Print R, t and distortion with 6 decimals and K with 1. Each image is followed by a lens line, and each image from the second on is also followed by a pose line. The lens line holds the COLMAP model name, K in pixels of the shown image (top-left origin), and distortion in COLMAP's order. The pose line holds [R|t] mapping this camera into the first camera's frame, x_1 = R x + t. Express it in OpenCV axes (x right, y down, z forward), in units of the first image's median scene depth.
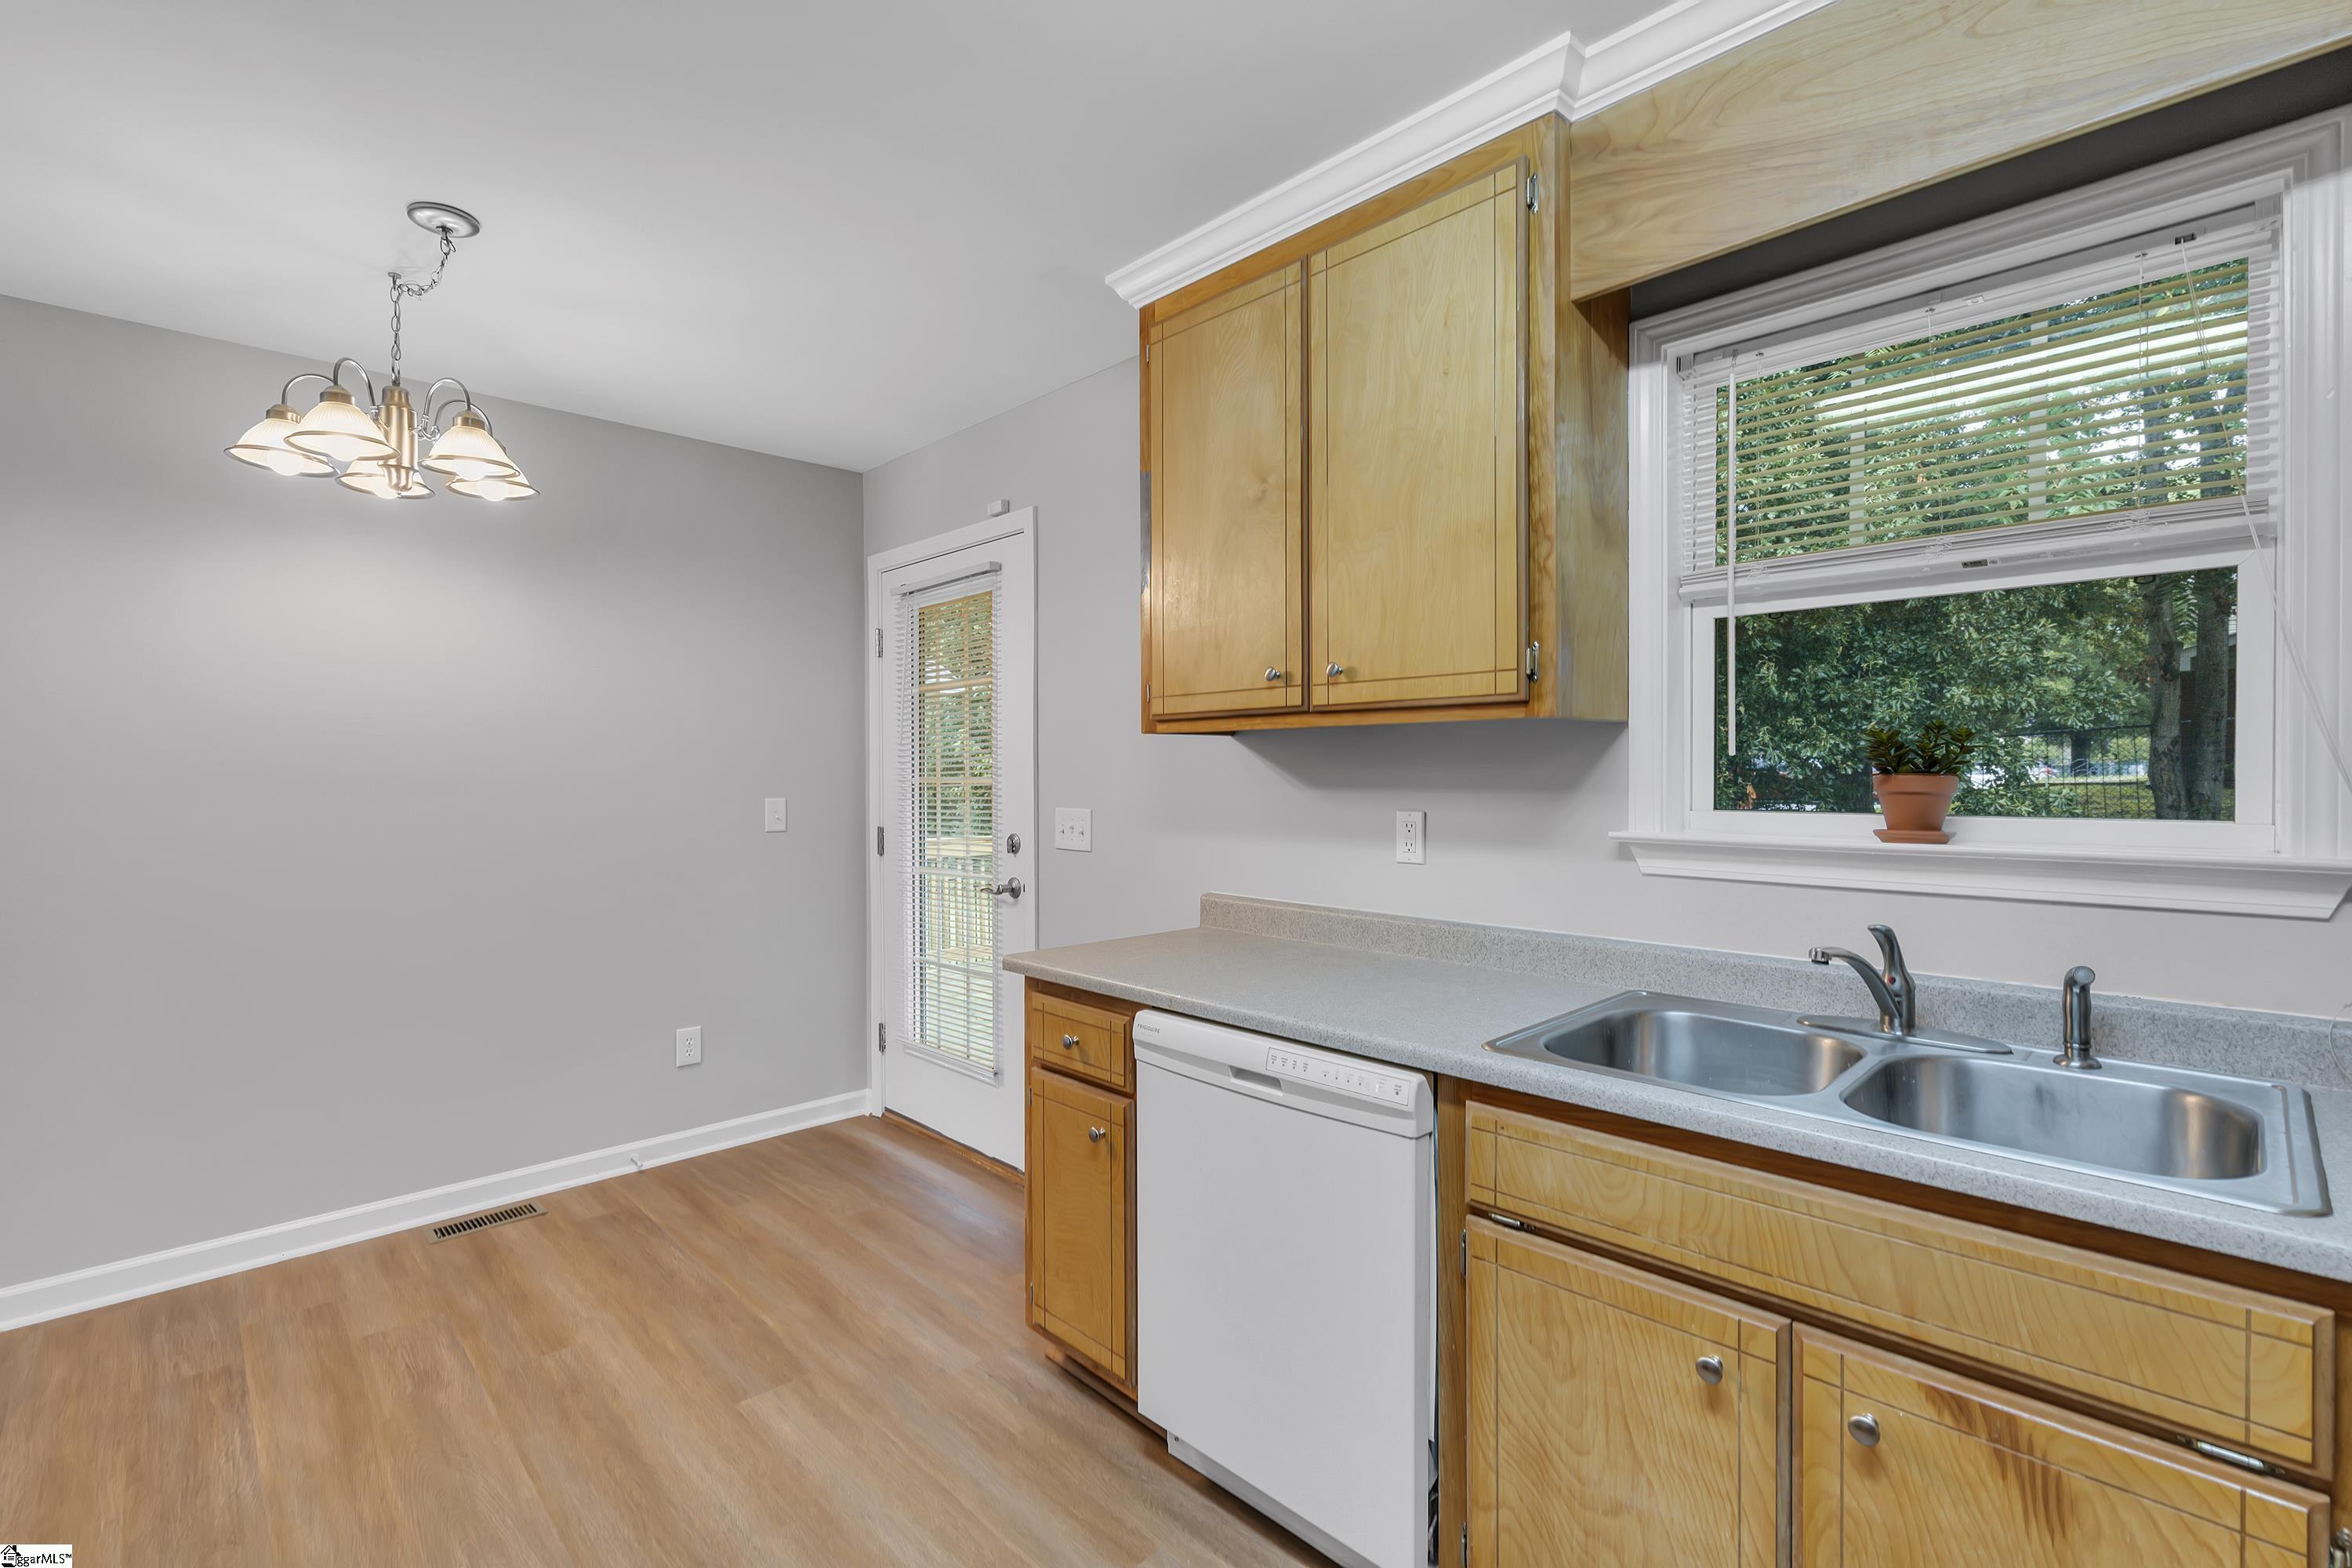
lens RADIAL K [[1049.4, 0, 1231.4], [0, 1049.4, 783.7], [0, 0, 1]] dist [-0.018308, 0.002213]
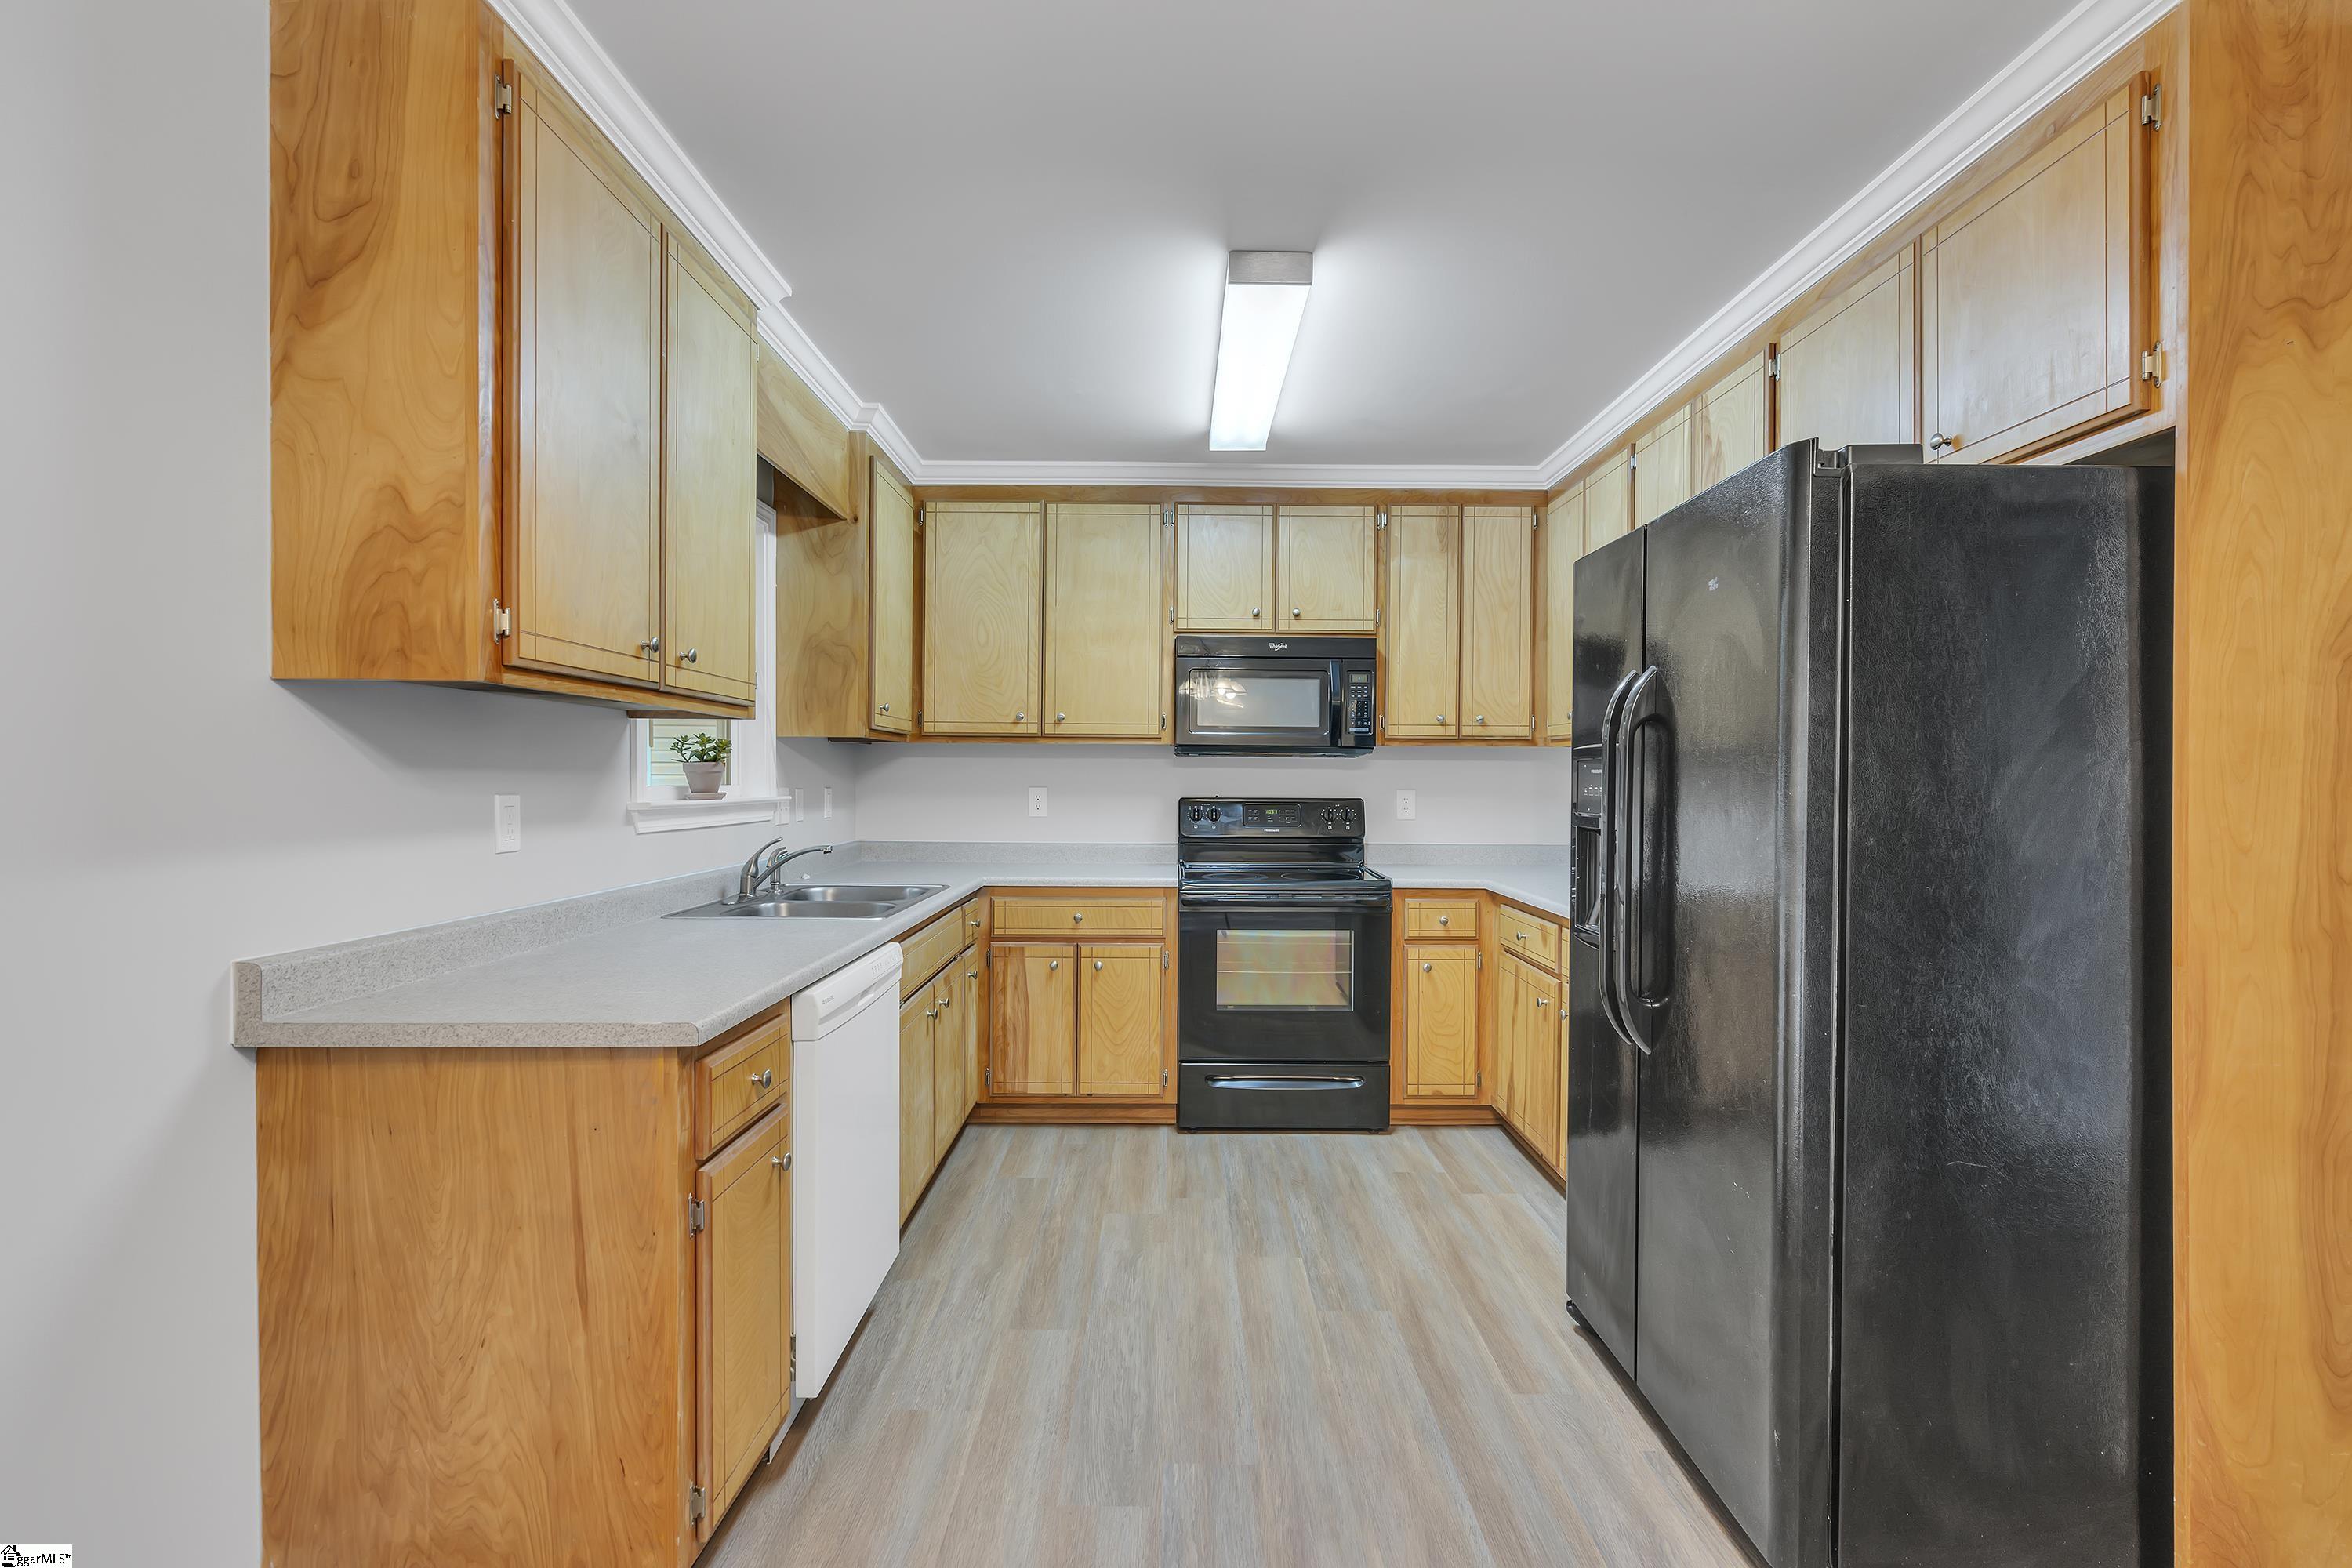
lens RADIAL K [[1049.4, 0, 1179.7], [0, 1049.4, 779.1], [0, 0, 1]] dist [-0.018308, 0.002213]
pose [[-0.702888, -0.003485, 0.711292, -0.950720], [0.002712, 0.999968, 0.007579, 0.008737], [-0.711295, 0.007256, -0.702856, 1.330051]]
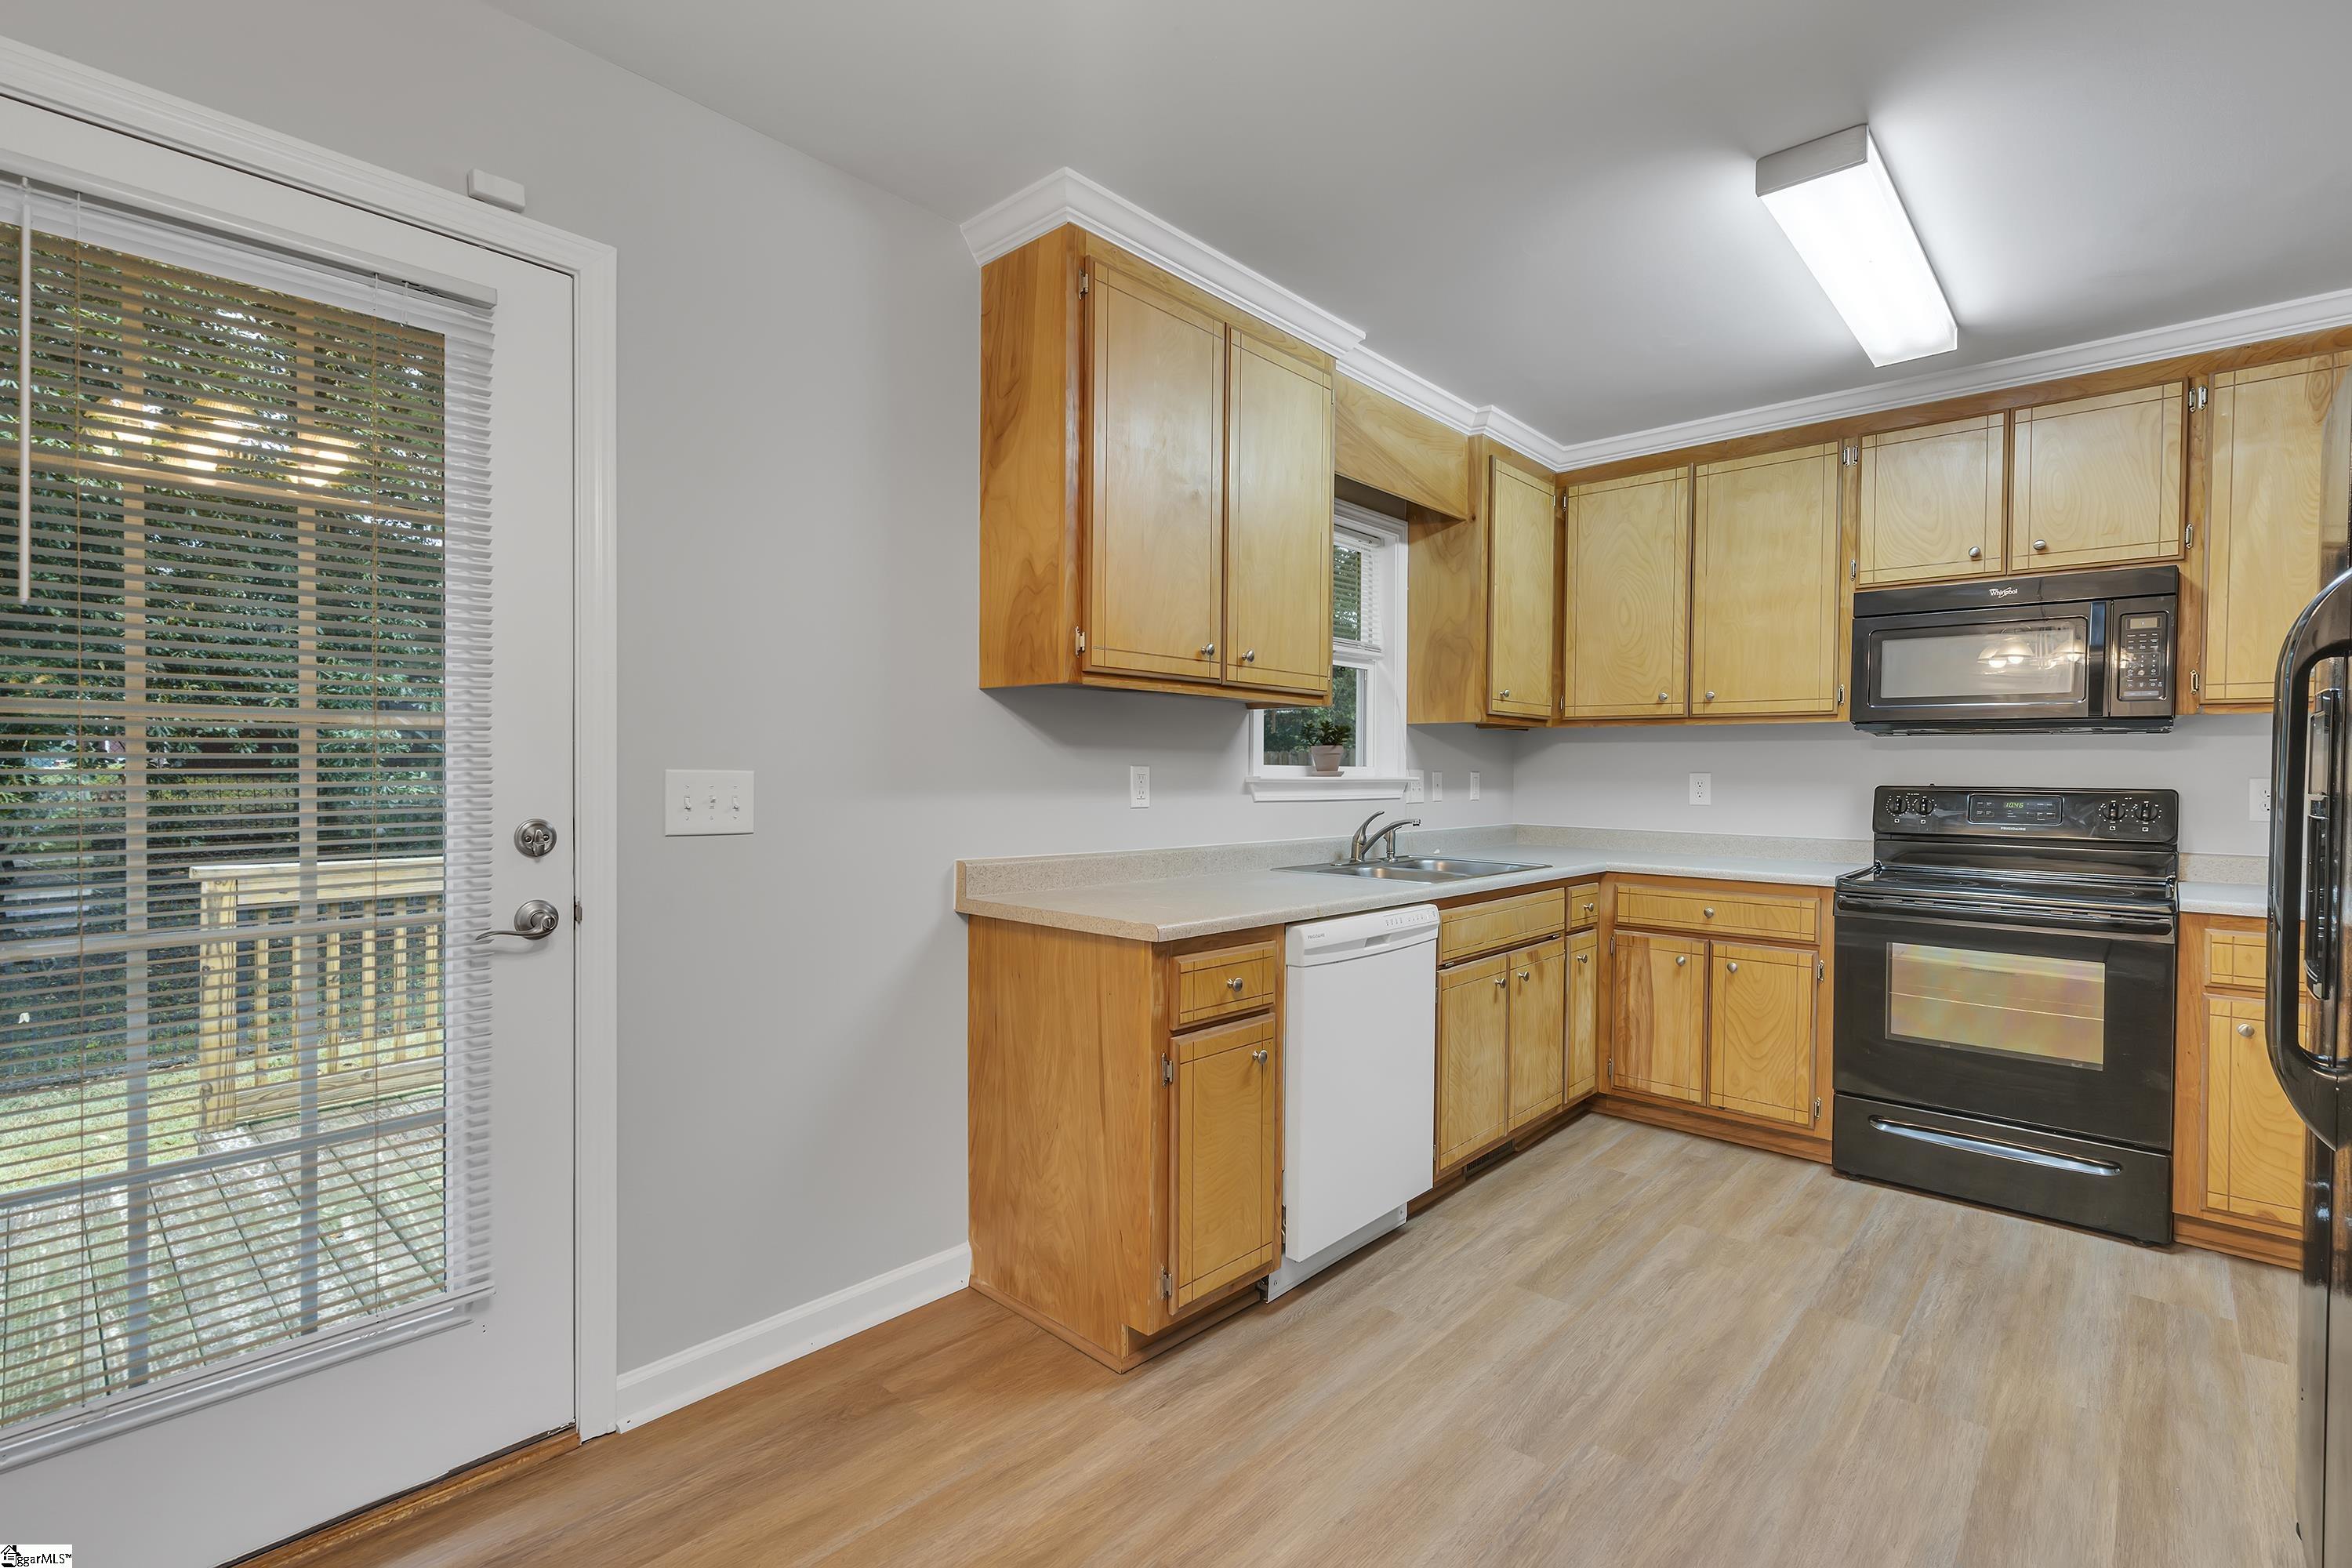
lens RADIAL K [[1049.4, 0, 1156.2], [0, 1049.4, 779.3], [0, 0, 1]] dist [-0.018308, 0.002213]
pose [[-0.010474, -0.007419, 0.999918, -1.180937], [0.000911, 0.999972, 0.007429, 0.036013], [-0.999945, 0.000989, -0.010467, 1.085247]]
